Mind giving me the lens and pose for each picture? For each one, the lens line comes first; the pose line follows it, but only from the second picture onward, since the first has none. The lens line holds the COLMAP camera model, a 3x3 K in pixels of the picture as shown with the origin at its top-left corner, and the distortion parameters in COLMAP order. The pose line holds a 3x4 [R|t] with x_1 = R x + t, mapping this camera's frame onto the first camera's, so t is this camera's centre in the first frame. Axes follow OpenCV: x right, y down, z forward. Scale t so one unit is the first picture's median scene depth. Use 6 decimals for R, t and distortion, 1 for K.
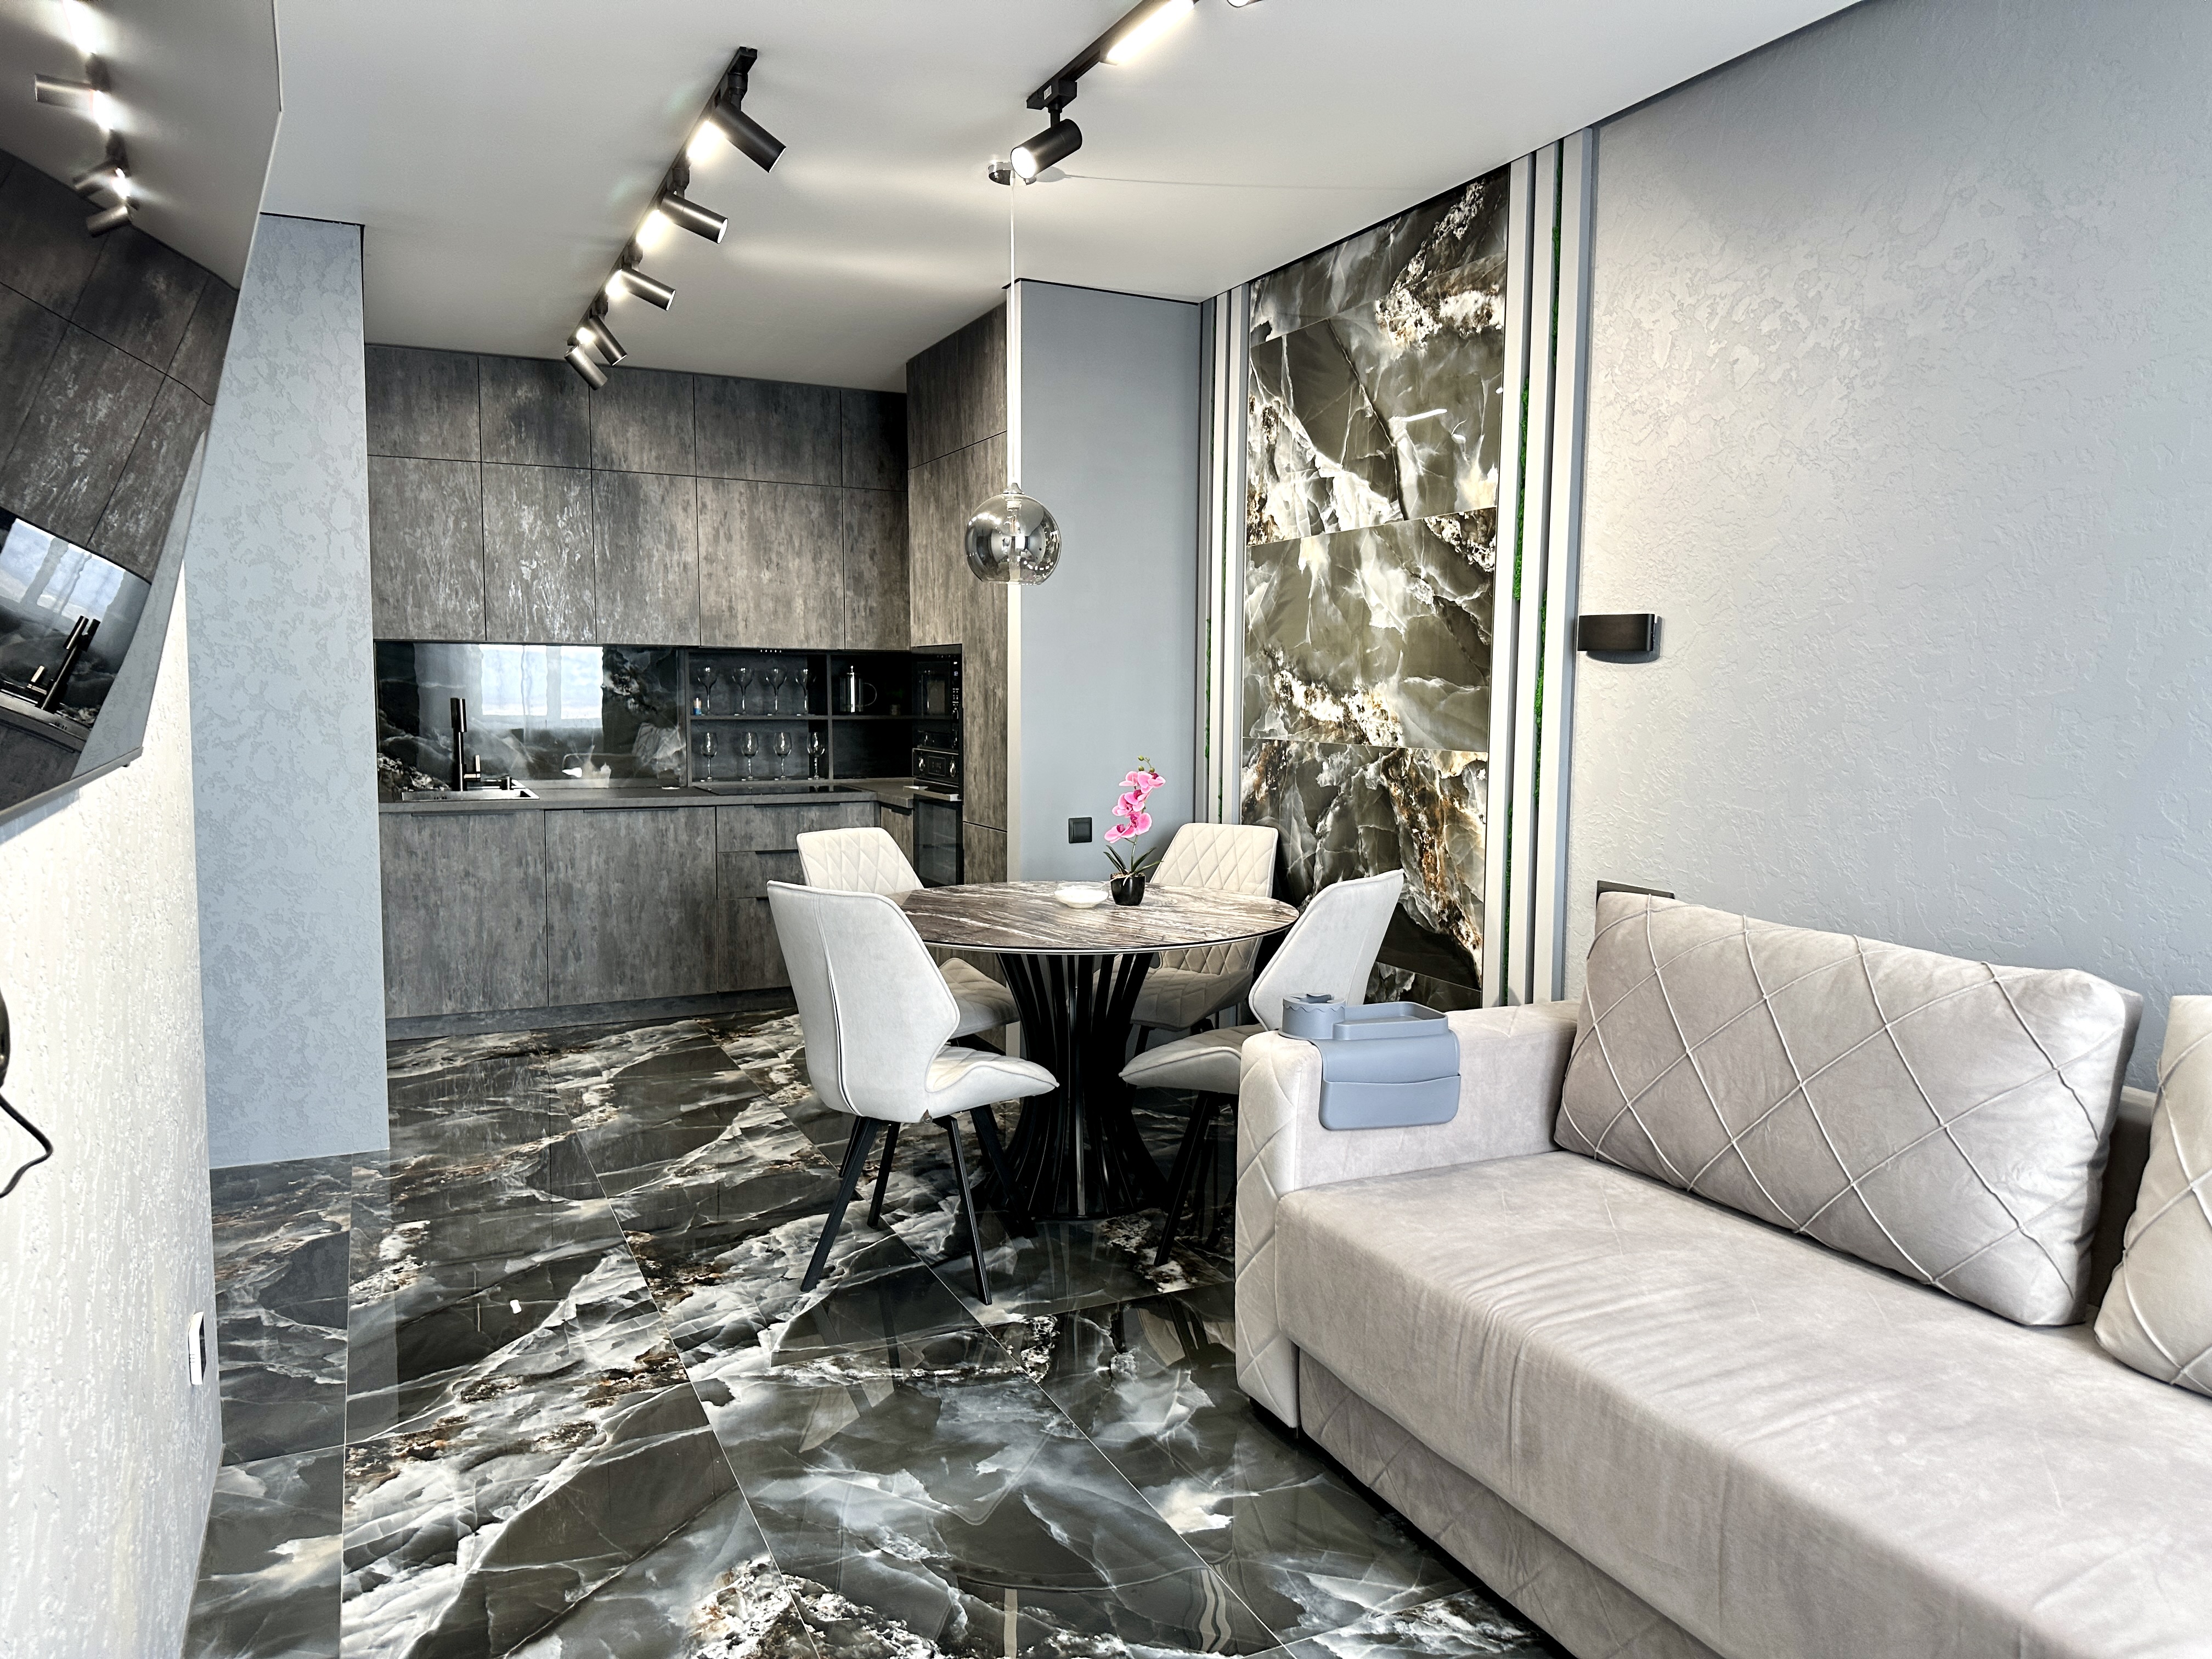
lens RADIAL K [[1565.4, 0, 1108.2], [0, 1565.4, 818.2], [0, 0, 1]] dist [0.059670, -0.068631]
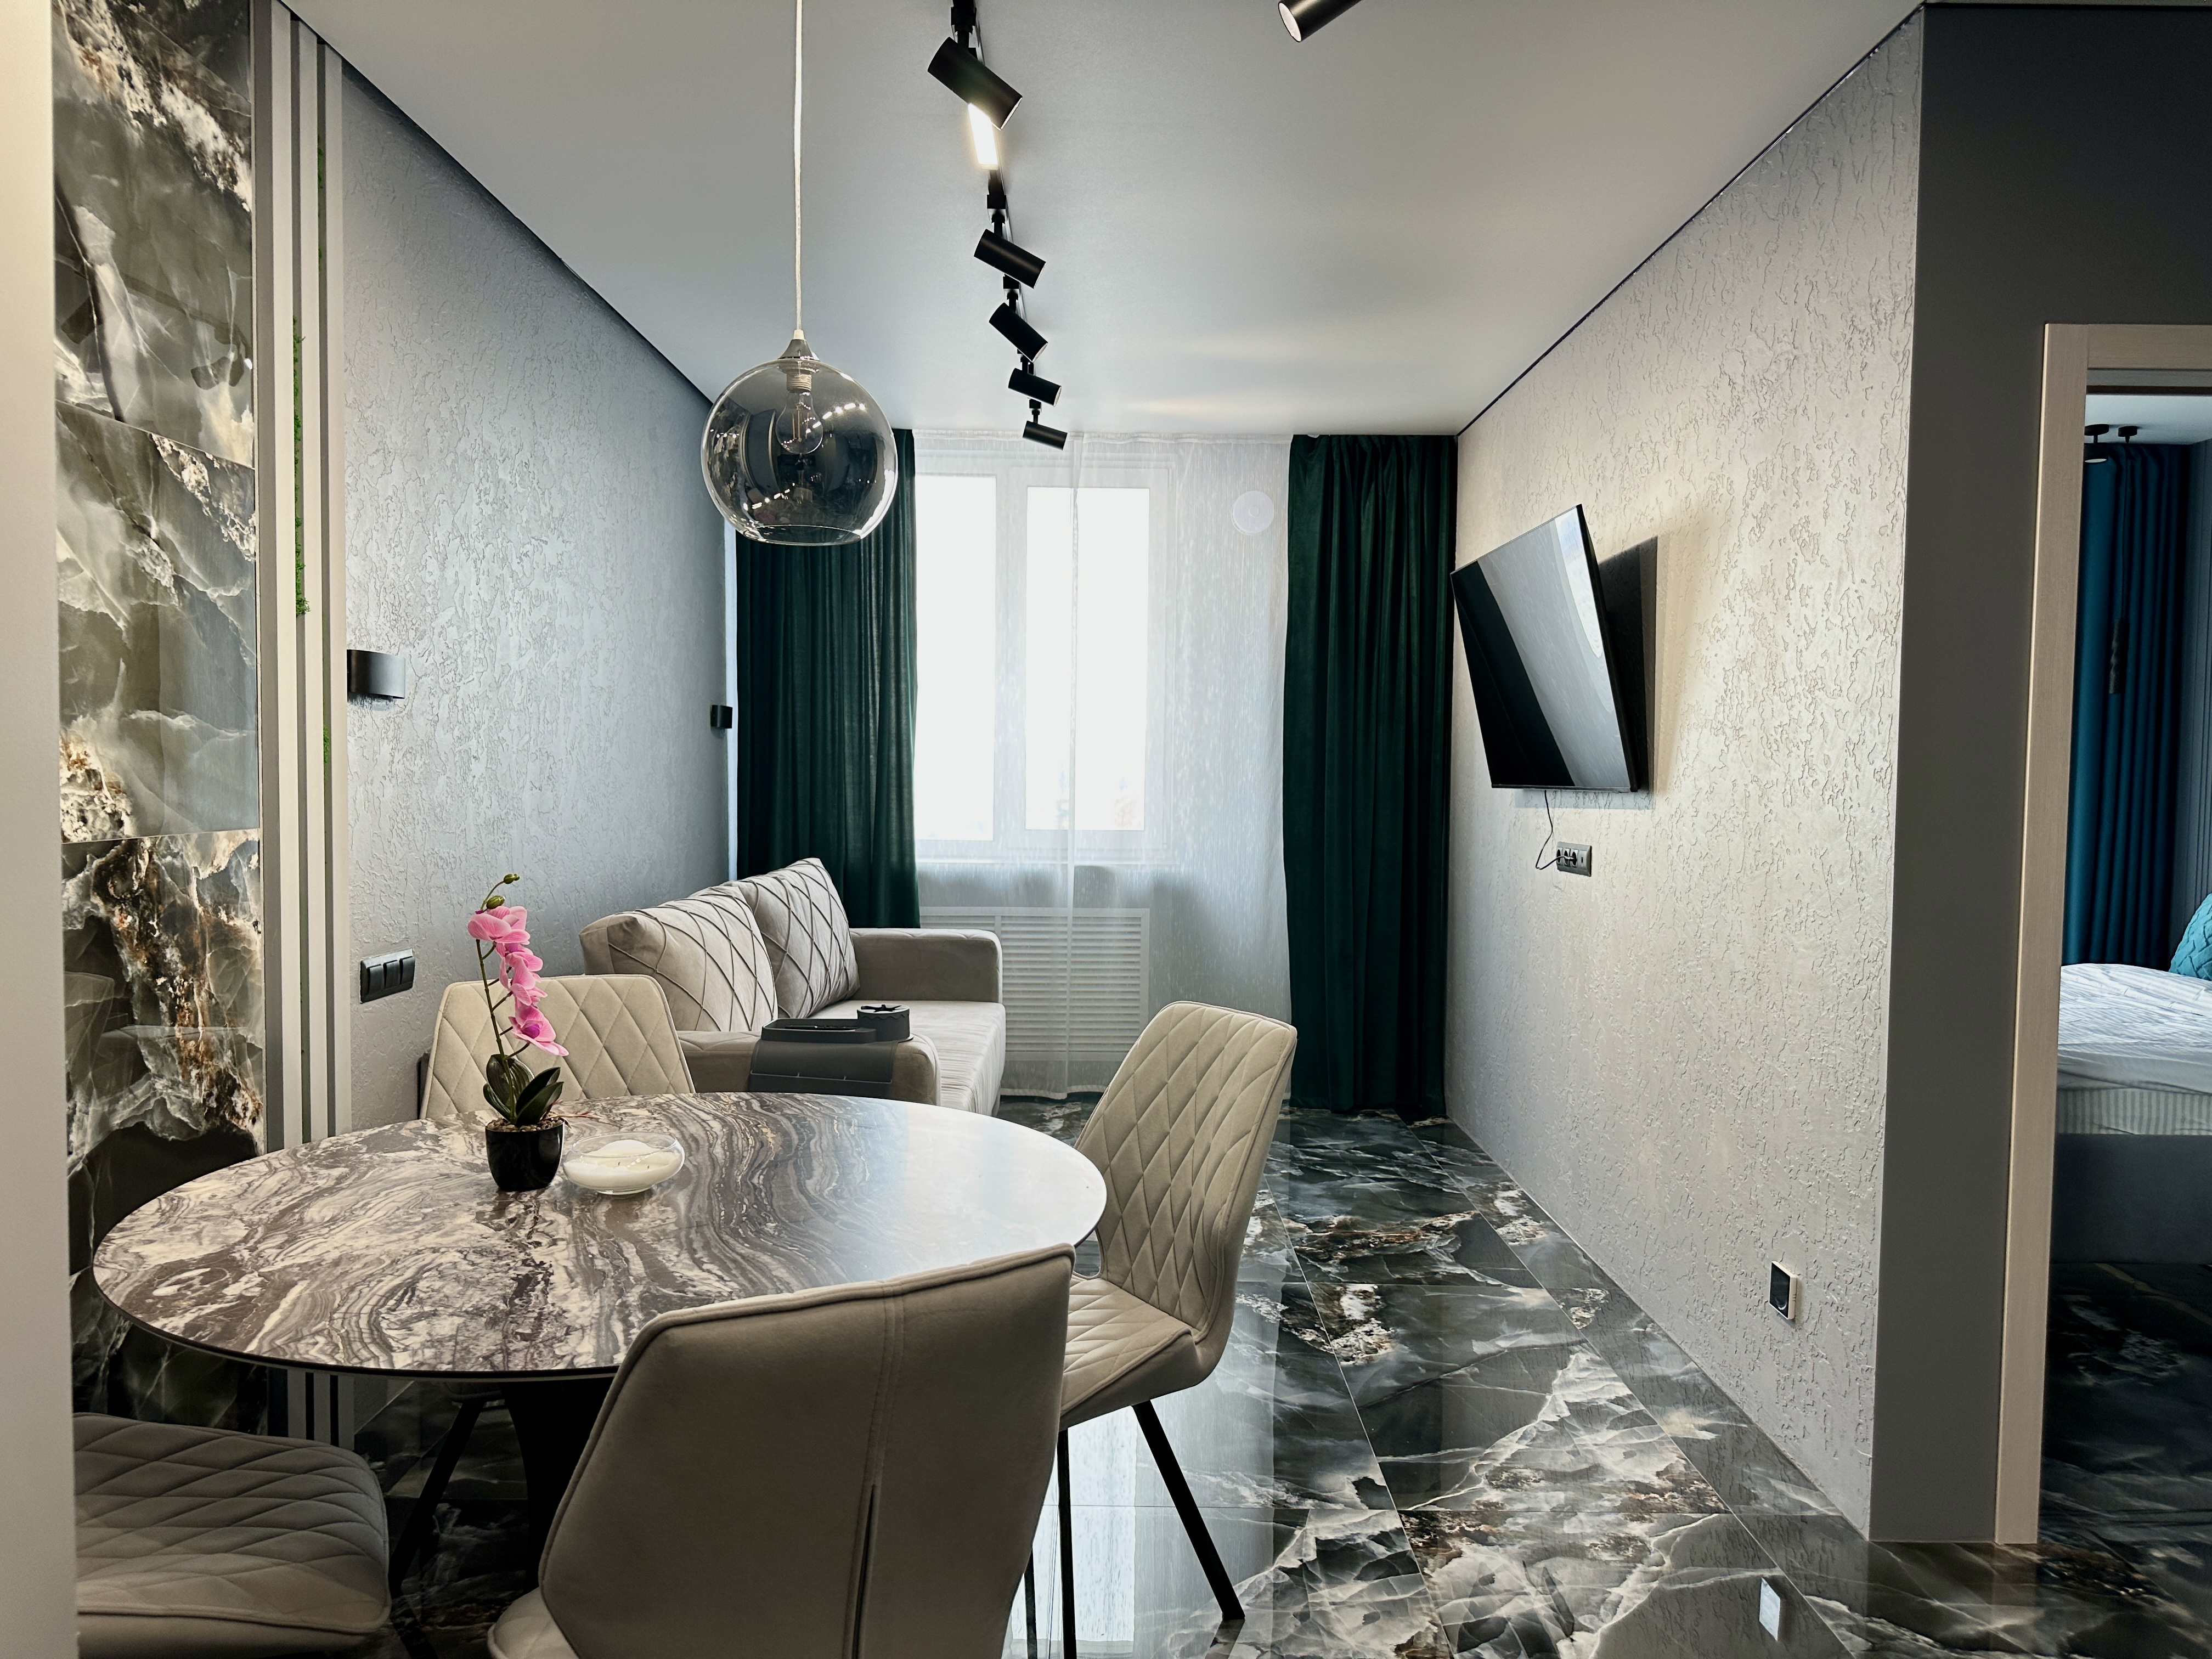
lens RADIAL K [[1565.4, 0, 1127.9], [0, 1565.4, 828.6], [0, 0, 1]] dist [0.059670, -0.068631]
pose [[-0.911750, -0.036290, 0.409140, -0.354446], [0.015369, 0.992377, 0.122273, -0.110576], [-0.410458, 0.117771, -0.904242, 1.356878]]
